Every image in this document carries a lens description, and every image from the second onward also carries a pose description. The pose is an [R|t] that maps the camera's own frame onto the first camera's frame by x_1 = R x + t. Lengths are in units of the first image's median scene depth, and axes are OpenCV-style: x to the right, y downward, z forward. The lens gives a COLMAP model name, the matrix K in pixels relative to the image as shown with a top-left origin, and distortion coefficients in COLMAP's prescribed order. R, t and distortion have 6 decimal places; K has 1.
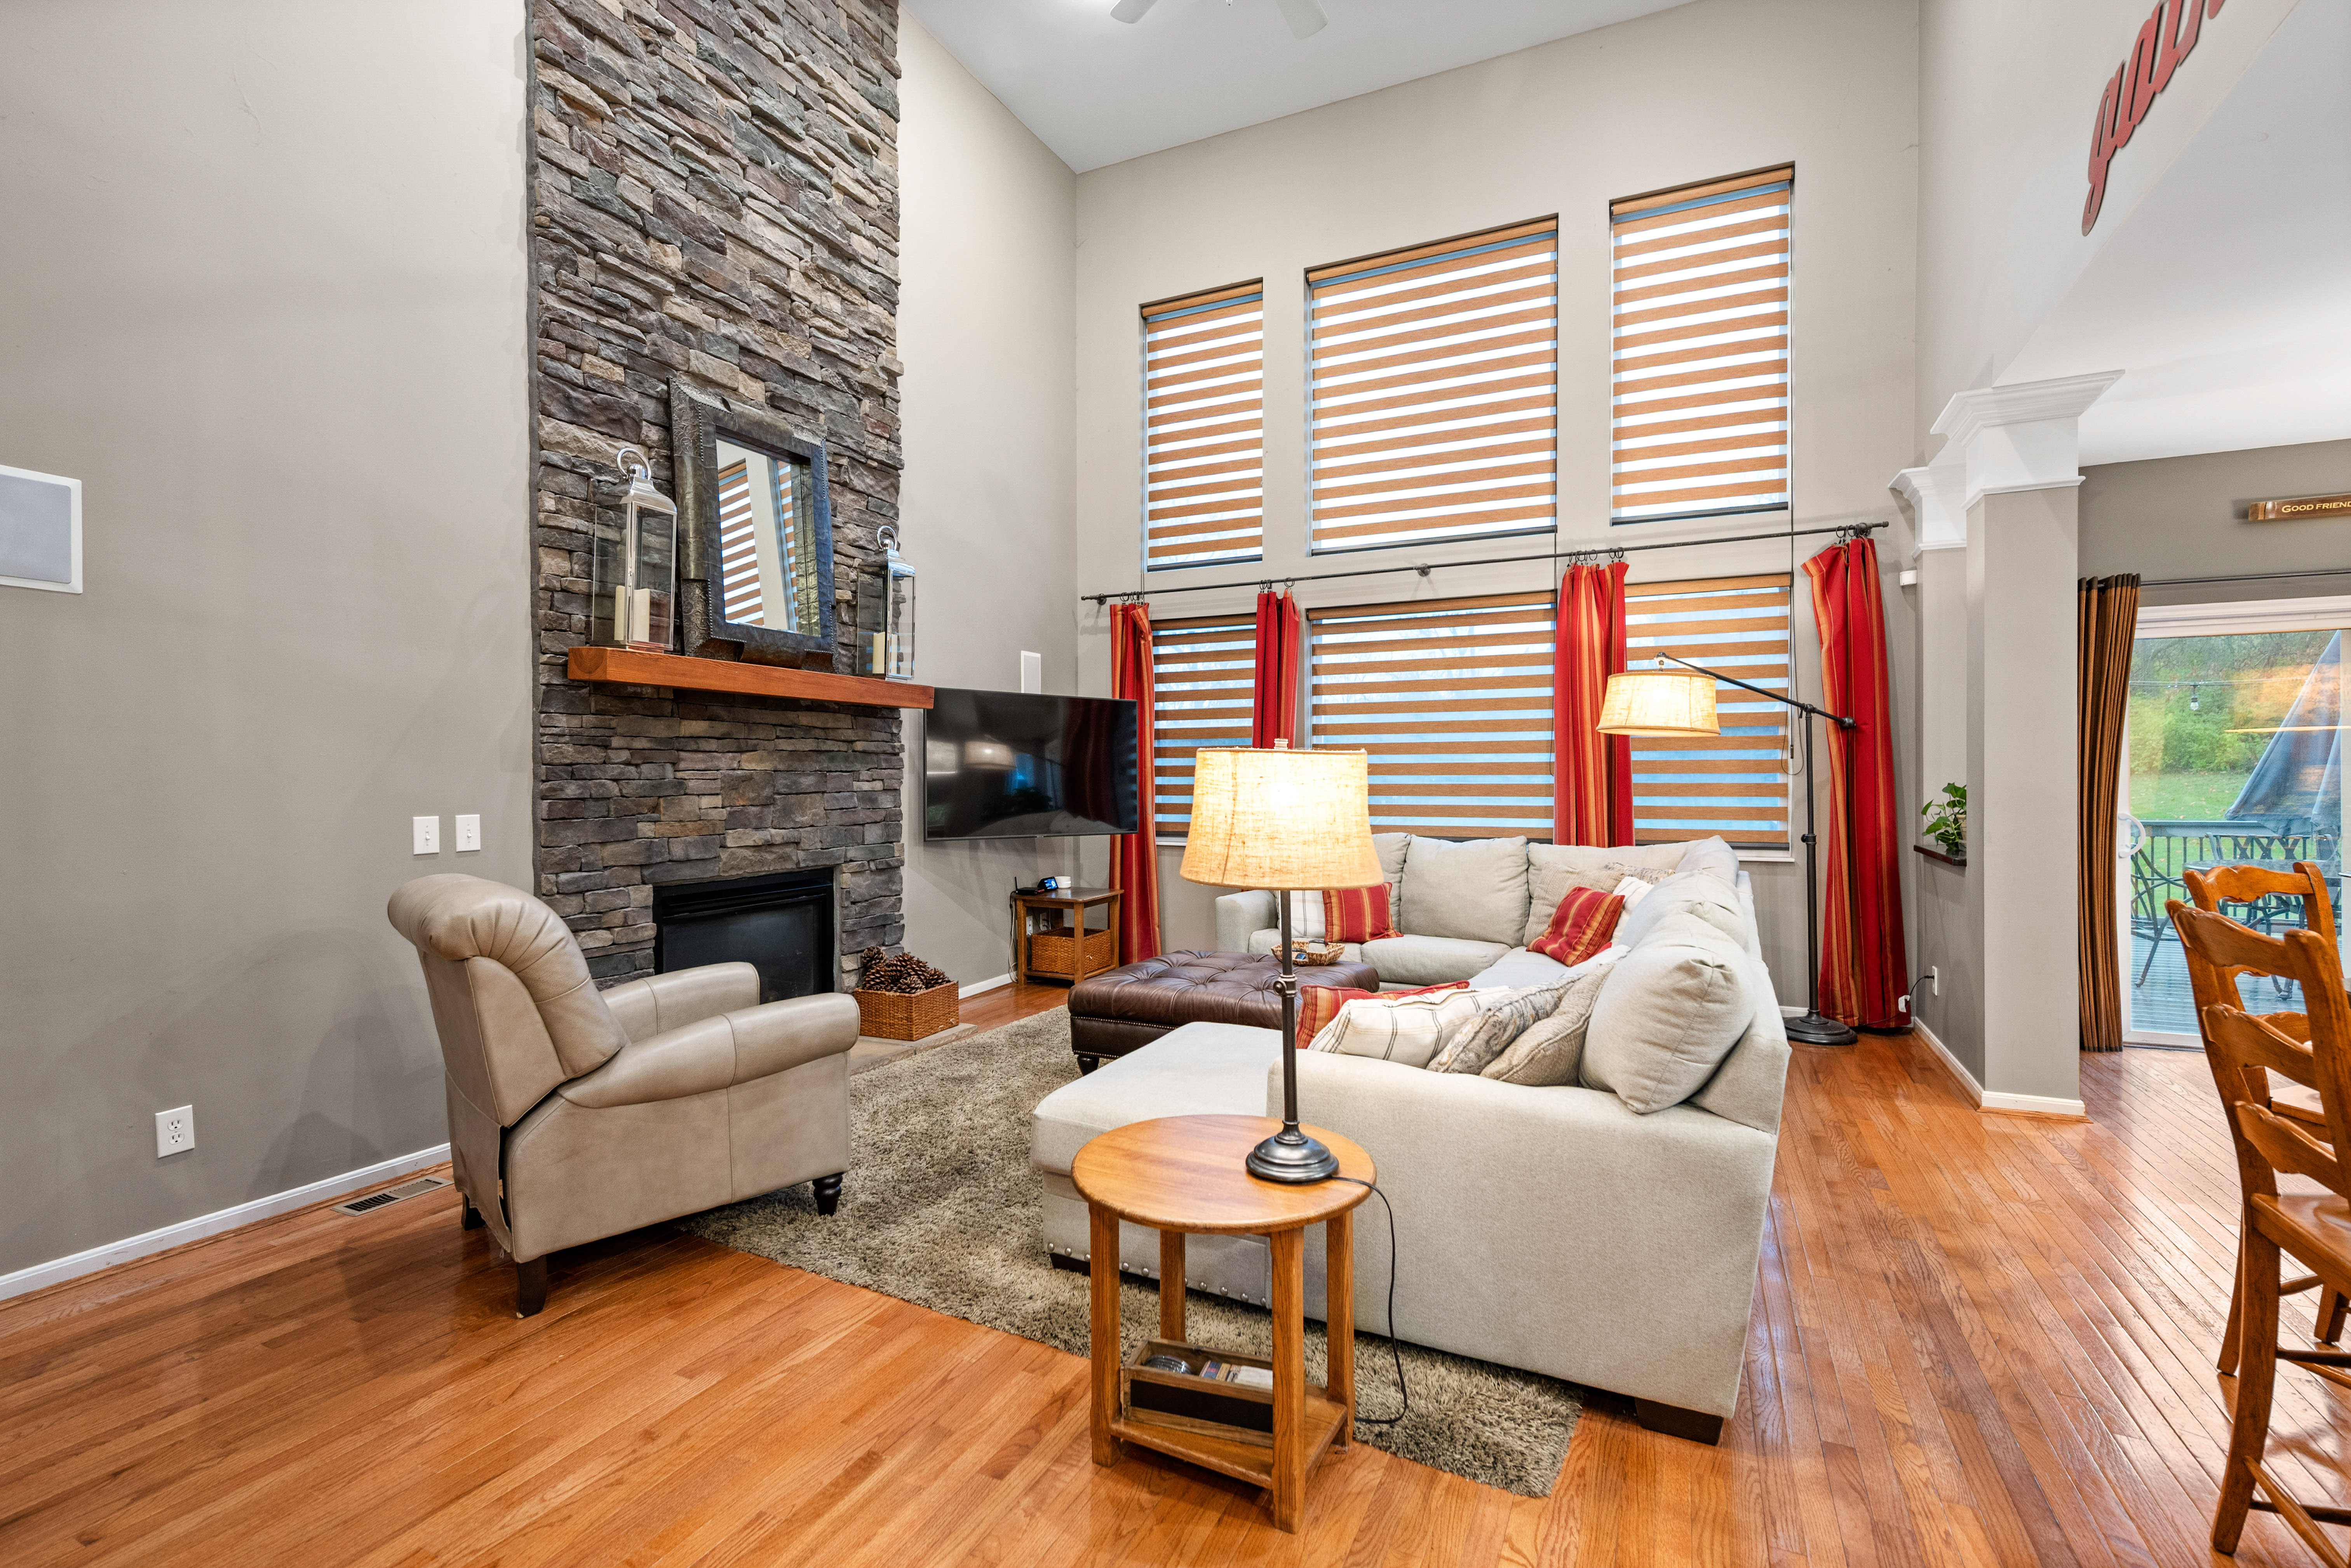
lens RADIAL K [[1053.0, 0, 1174.3], [0, 1053.0, 787.8], [0, 0, 1]] dist [-0.000515, 0.000281]
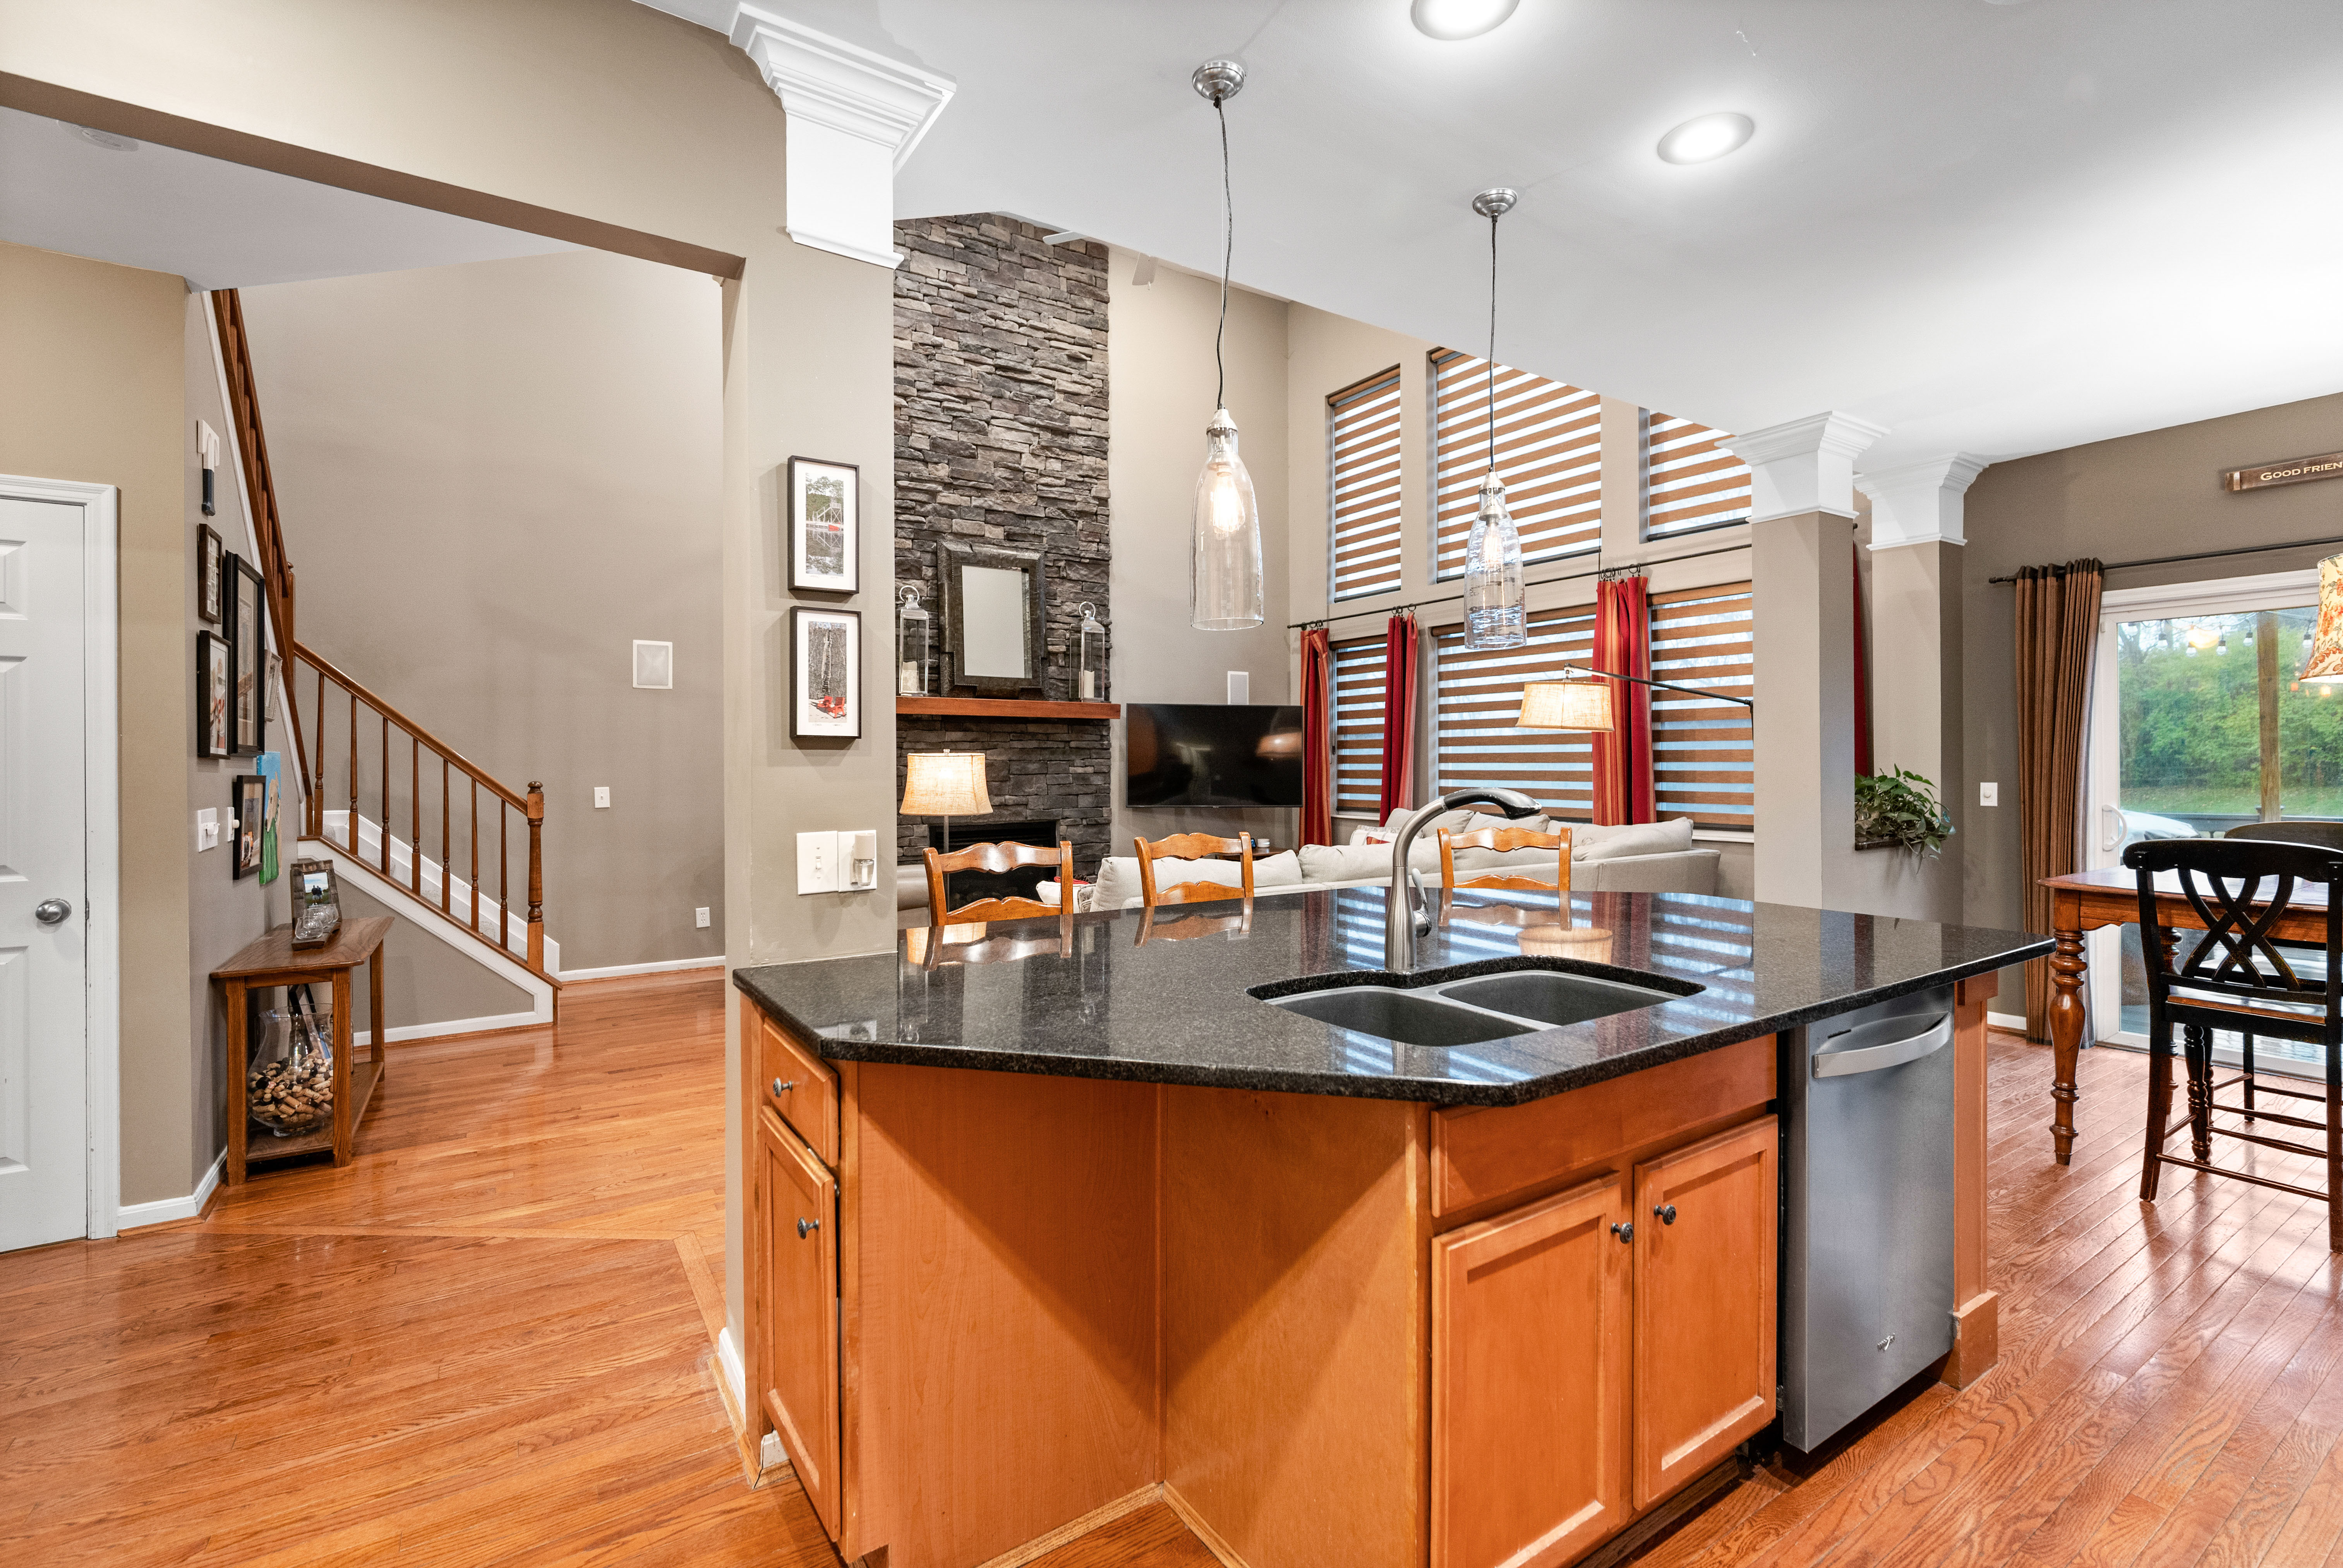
lens RADIAL K [[1029.8, 0, 1172.6], [0, 1029.8, 762.6], [0, 0, 1]] dist [0.001676, 0.000303]
pose [[0.857026, 0.001547, -0.515270, 0.658528], [-0.005776, 0.999962, -0.006605, -0.003854], [0.515240, 0.008637, 0.857002, -0.245308]]
